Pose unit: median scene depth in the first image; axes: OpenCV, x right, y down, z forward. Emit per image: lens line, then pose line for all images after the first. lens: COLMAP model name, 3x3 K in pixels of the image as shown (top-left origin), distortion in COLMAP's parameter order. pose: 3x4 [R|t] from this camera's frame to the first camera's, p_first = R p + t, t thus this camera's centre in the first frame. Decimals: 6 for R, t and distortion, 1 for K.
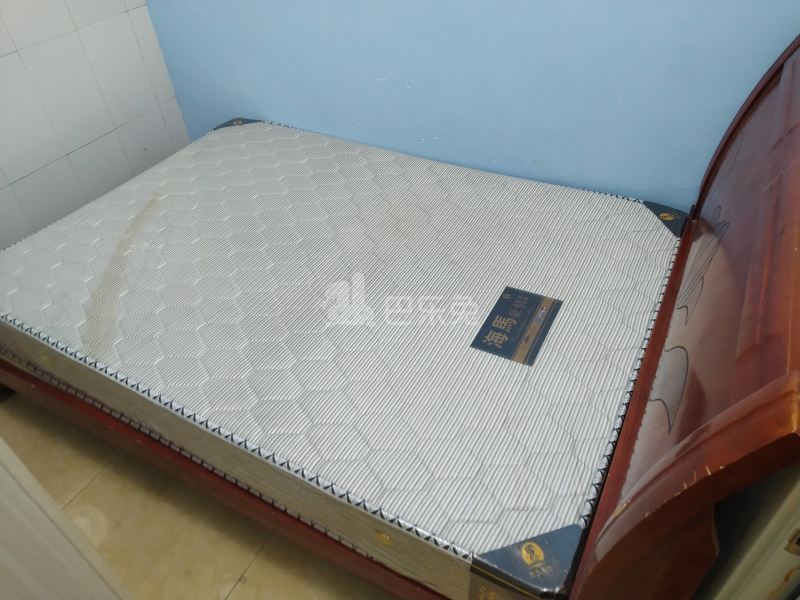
lens RADIAL K [[596.3, 0, 394.3], [0, 596.3, 315.6], [0, 0, 1]] dist [0.051294, -0.123682]
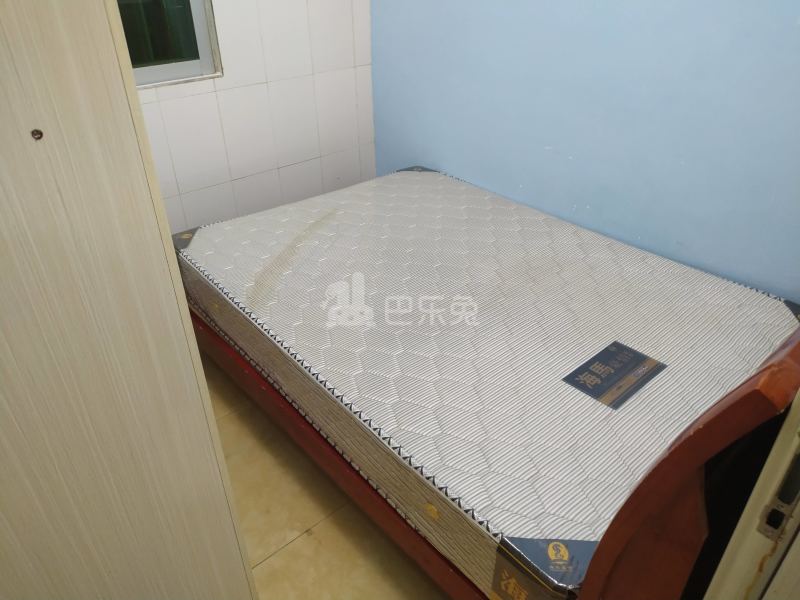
lens RADIAL K [[589.0, 0, 381.8], [0, 589.0, 303.5], [0, 0, 1]] dist [0.048400, -0.097578]
pose [[0.932537, 0.225999, -0.281602, 0.086208], [-0.265007, 0.958105, -0.108656, 0.110182], [0.245248, 0.175952, 0.953359, -0.095013]]
